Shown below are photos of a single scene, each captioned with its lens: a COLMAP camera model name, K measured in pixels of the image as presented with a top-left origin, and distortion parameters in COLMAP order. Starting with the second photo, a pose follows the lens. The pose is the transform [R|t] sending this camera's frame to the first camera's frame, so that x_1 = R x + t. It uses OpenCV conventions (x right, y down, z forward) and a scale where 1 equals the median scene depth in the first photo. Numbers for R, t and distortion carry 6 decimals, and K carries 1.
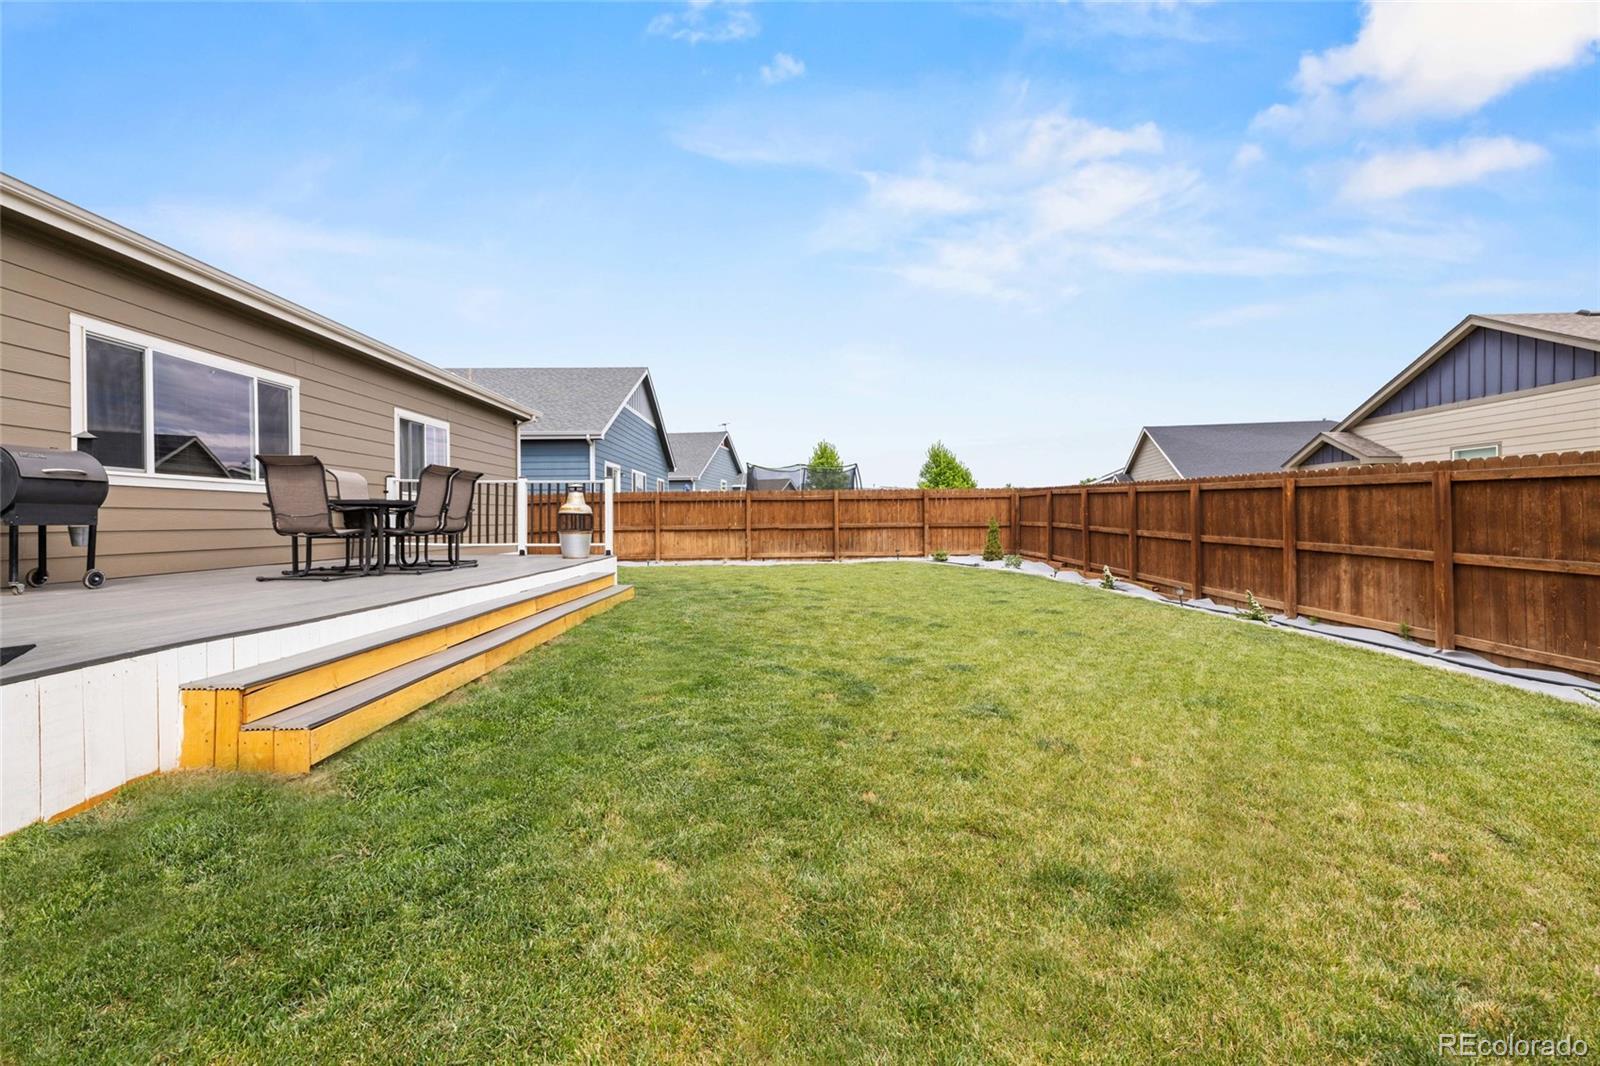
lens RADIAL K [[665.7, 0, 793.4], [0, 665.7, 520.4], [0, 0, 1]] dist [0.000132, 0.000076]
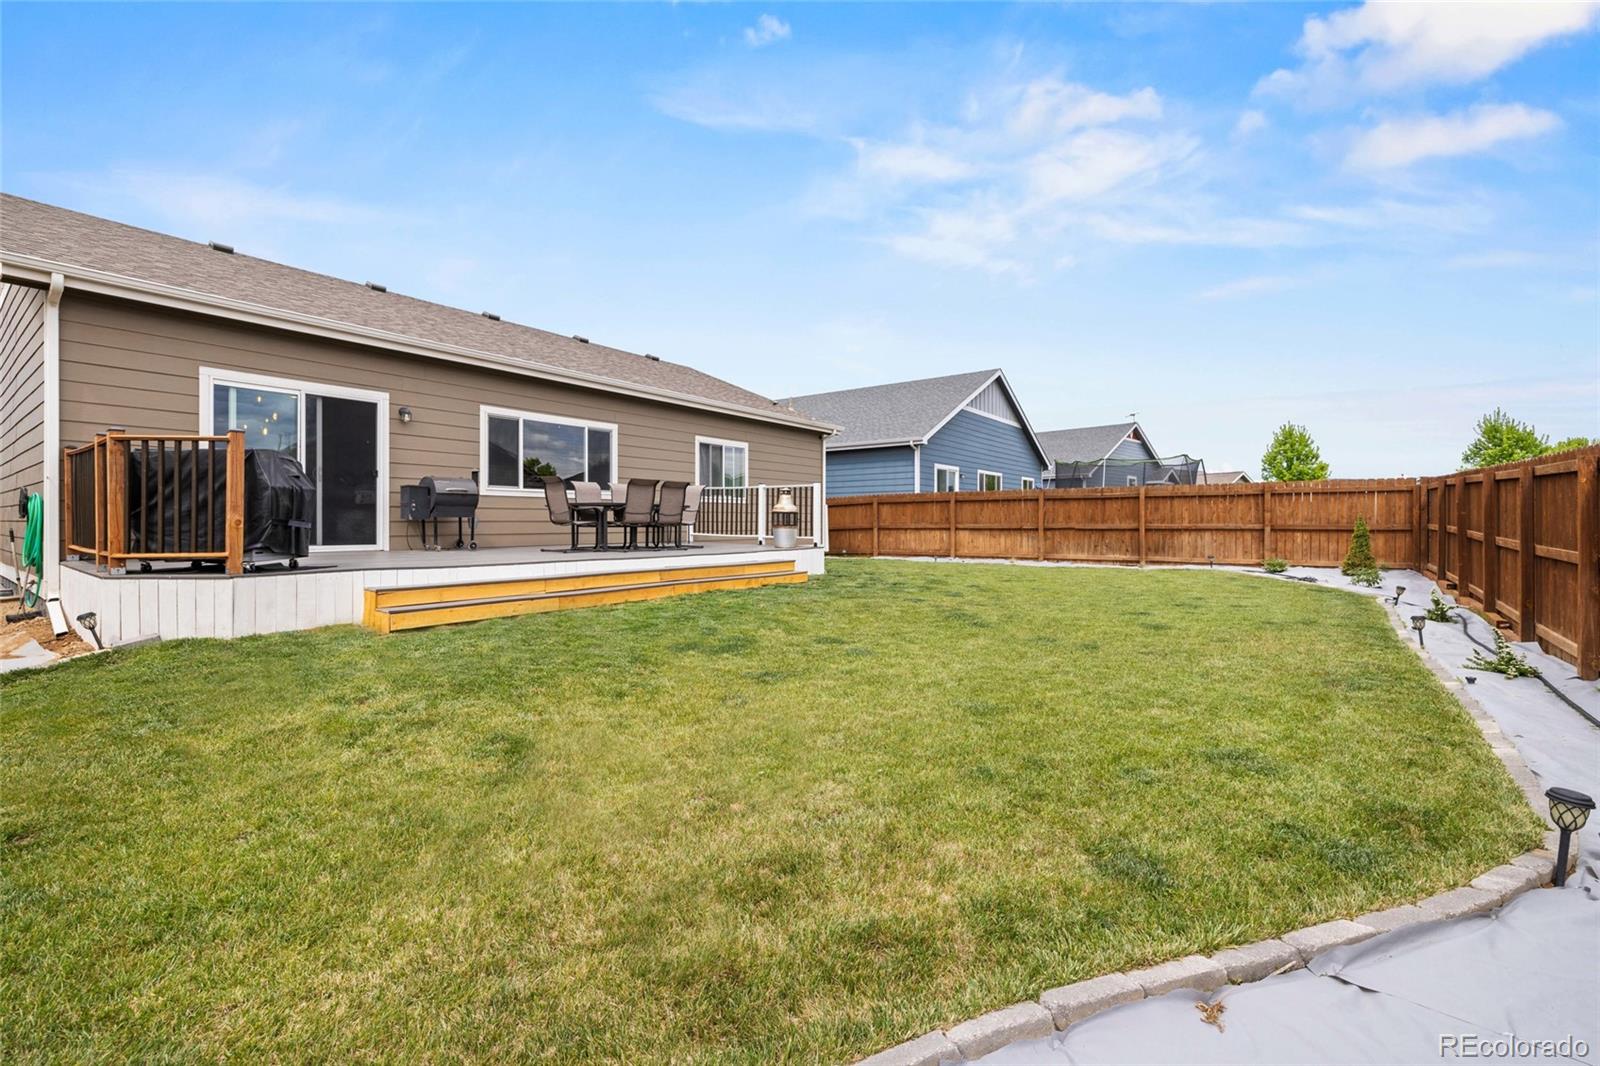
lens RADIAL K [[665.7, 0, 793.4], [0, 665.7, 520.4], [0, 0, 1]] dist [0.000132, 0.000076]
pose [[0.786259, 0.007245, -0.617854, 0.246658], [-0.007389, 0.999970, 0.002323, 0.001312], [0.617853, 0.002739, 0.786289, 0.021183]]
